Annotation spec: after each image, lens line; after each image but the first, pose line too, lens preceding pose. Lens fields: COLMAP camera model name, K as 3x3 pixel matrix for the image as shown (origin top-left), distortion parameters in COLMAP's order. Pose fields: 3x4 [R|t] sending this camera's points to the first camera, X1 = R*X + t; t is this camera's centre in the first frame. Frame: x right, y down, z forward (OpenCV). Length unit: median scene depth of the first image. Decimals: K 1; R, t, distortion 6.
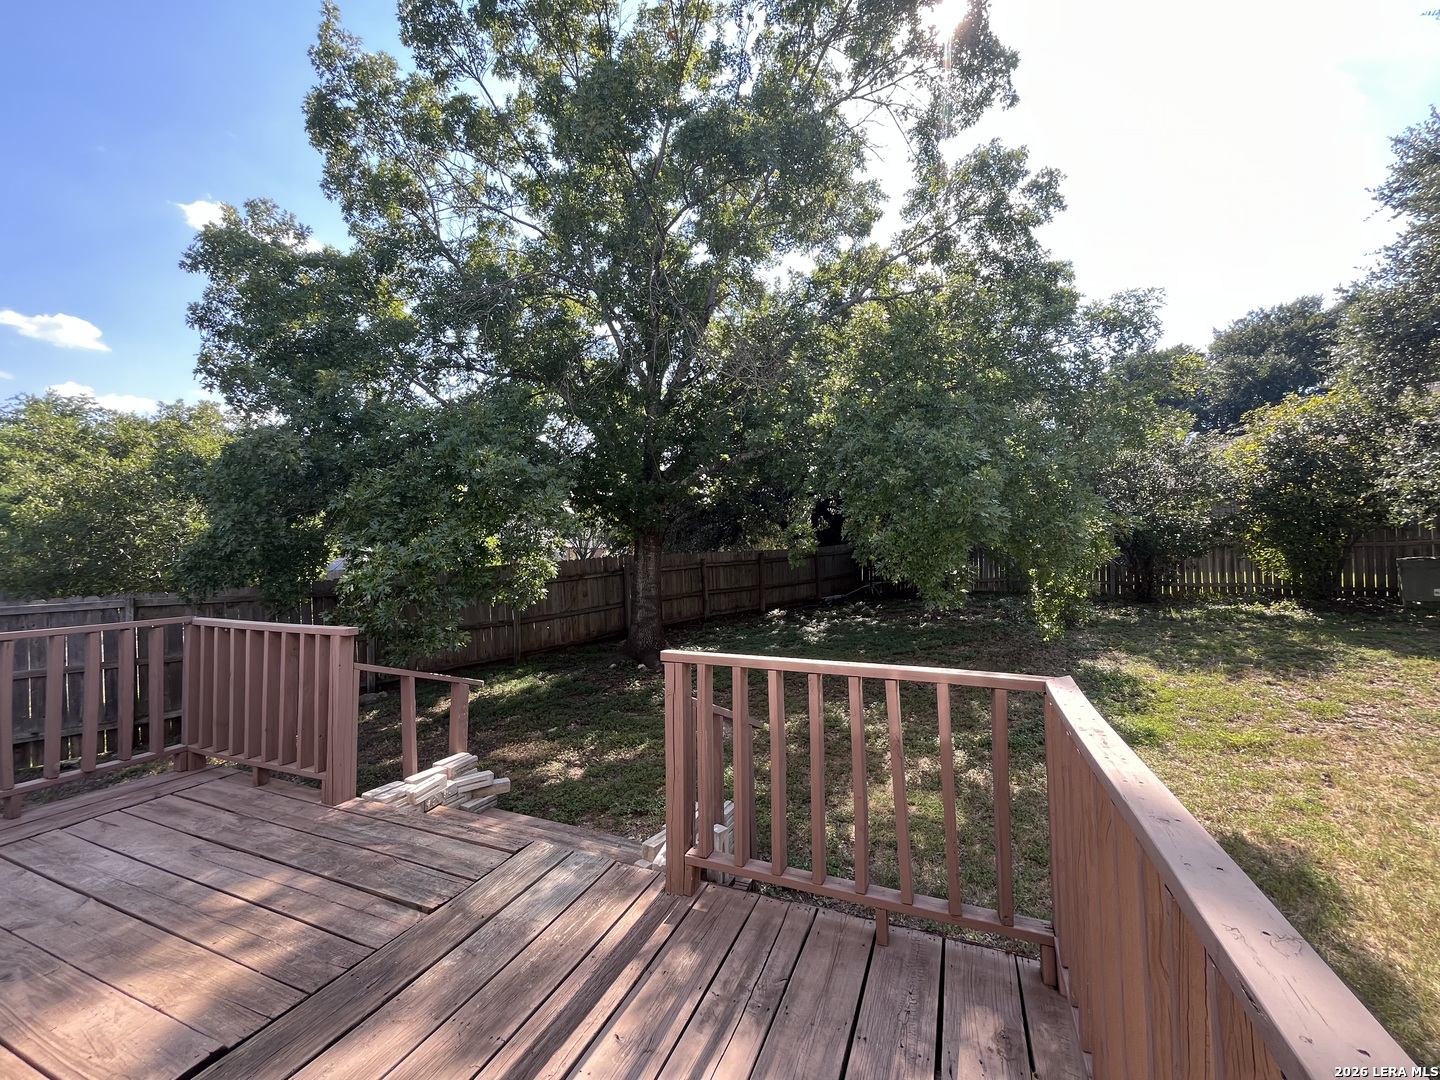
lens RADIAL K [[584.7, 0, 716.0], [0, 584.7, 539.2], [0, 0, 1]] dist [-0.003269, 0.000805]
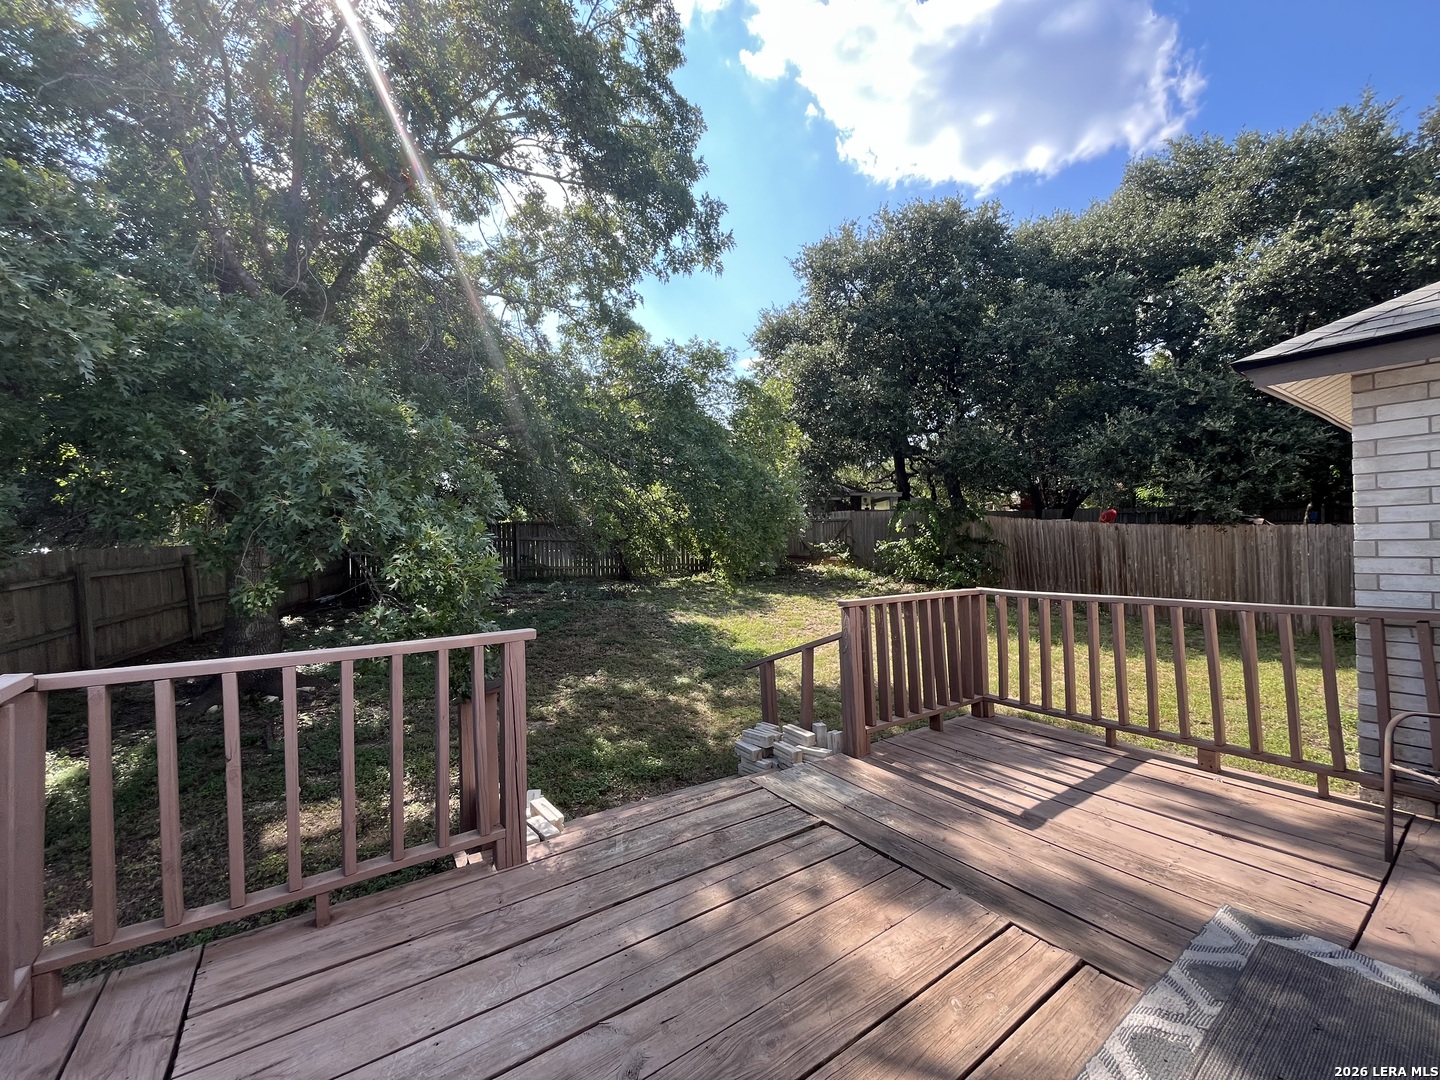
lens RADIAL K [[584.7, 0, 716.0], [0, 584.7, 539.2], [0, 0, 1]] dist [-0.003269, 0.000805]
pose [[0.531707, 0.003350, 0.846922, -0.707127], [-0.010901, 0.999936, 0.002889, 0.017317], [-0.846858, -0.010768, 0.531710, 0.232683]]
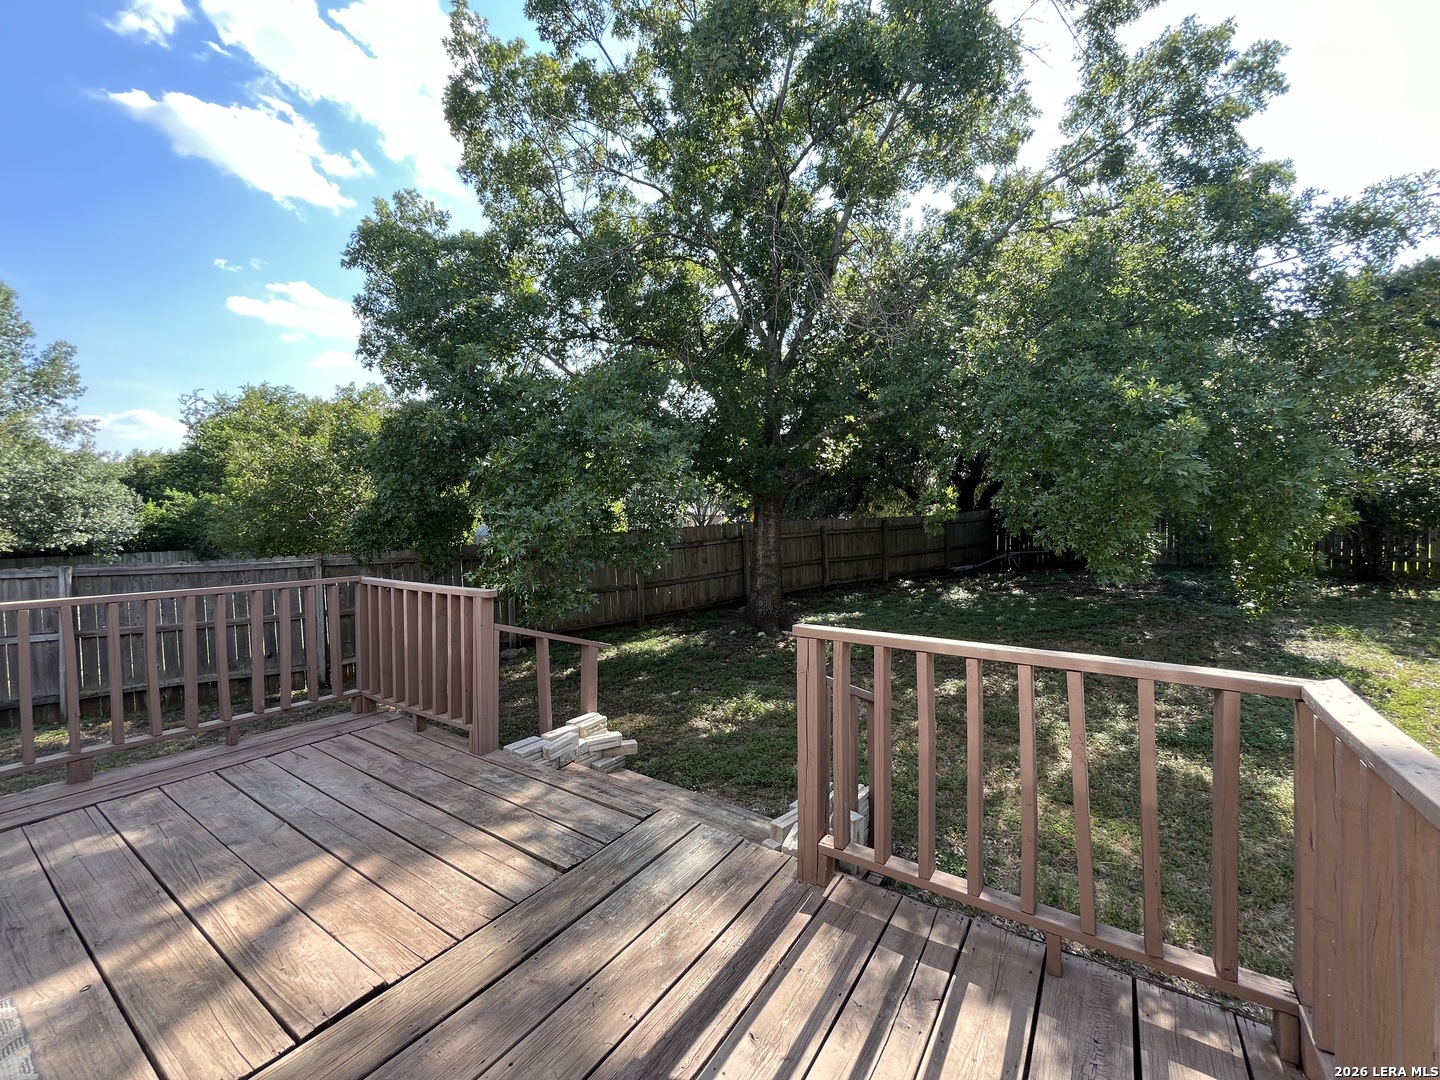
lens RADIAL K [[584.7, 0, 716.0], [0, 584.7, 539.2], [0, 0, 1]] dist [-0.003269, 0.000805]
pose [[0.980451, 0.007766, -0.196610, -0.015542], [0.003252, 0.998445, 0.055655, 0.002516], [0.196737, -0.055207, 0.978901, 0.038149]]
